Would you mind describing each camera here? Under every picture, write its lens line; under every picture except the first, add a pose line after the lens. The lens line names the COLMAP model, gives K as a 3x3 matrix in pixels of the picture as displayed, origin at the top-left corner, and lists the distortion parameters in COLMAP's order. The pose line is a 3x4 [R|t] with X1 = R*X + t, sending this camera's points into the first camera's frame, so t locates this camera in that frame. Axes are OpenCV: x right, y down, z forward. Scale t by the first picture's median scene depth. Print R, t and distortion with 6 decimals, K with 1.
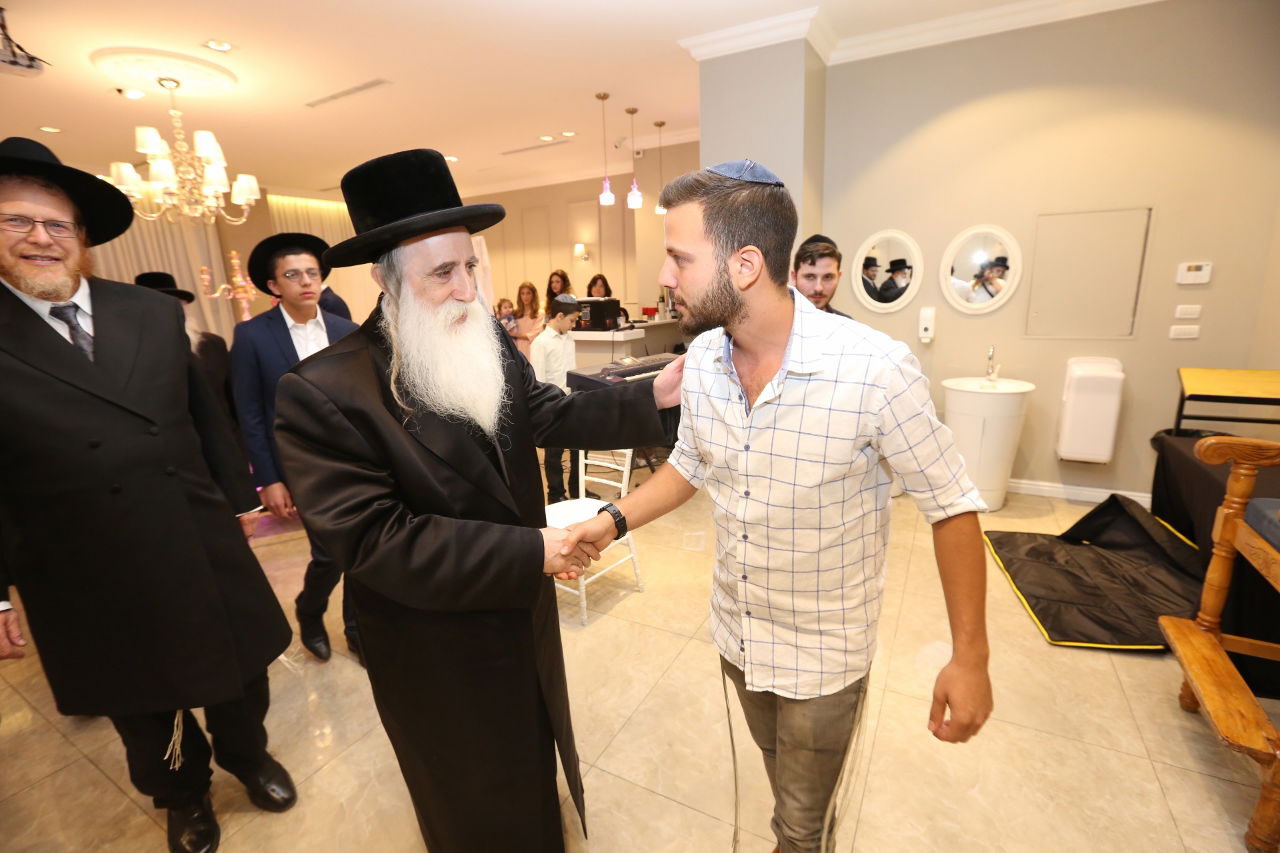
lens RADIAL K [[583.1, 0, 642.4], [0, 583.1, 430.1], [0, 0, 1]] dist [-0.056000, 0.024108]
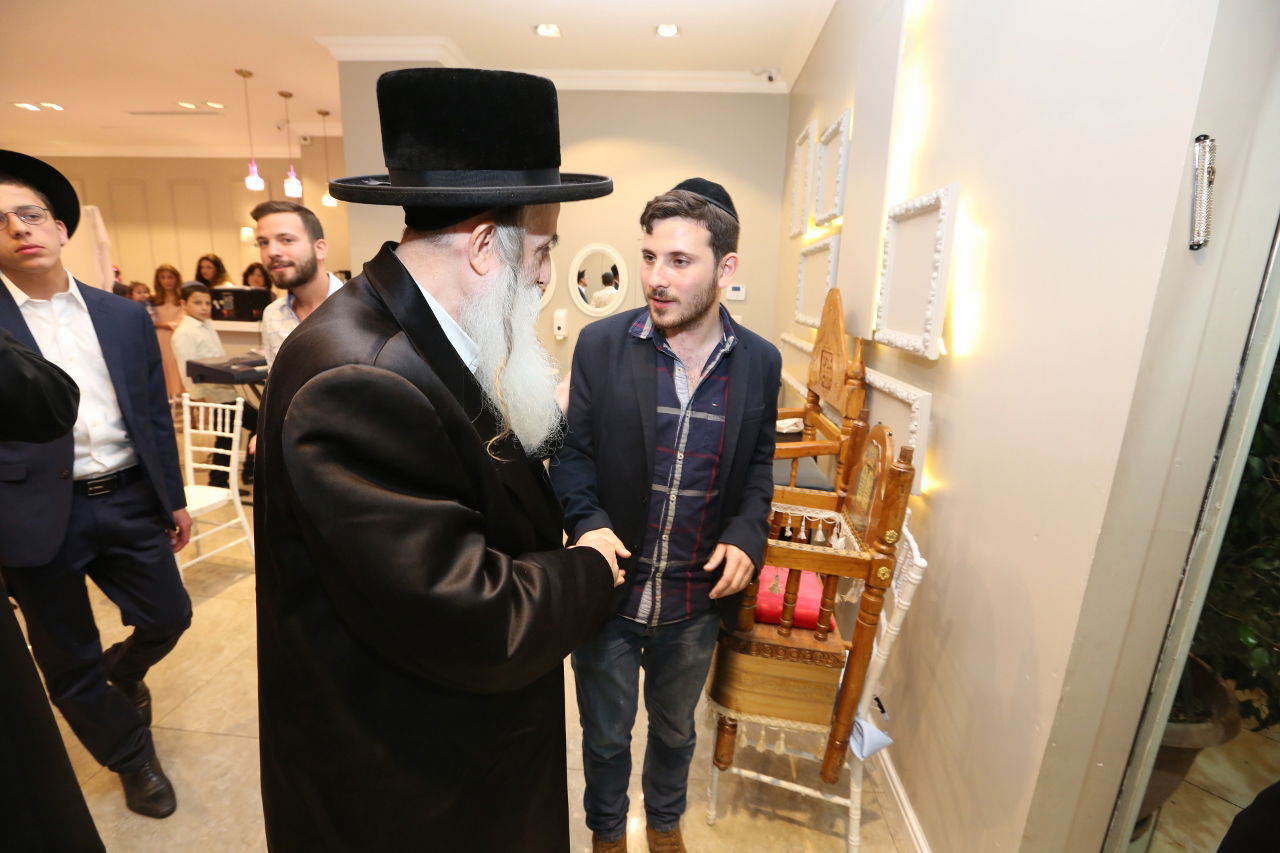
lens RADIAL K [[583.1, 0, 642.4], [0, 583.1, 430.1], [0, 0, 1]] dist [-0.056000, 0.024108]
pose [[0.907183, -0.034770, 0.419297, 0.100710], [0.036733, 0.999319, 0.003391, 0.024442], [-0.419129, 0.012326, 0.907843, -0.101418]]
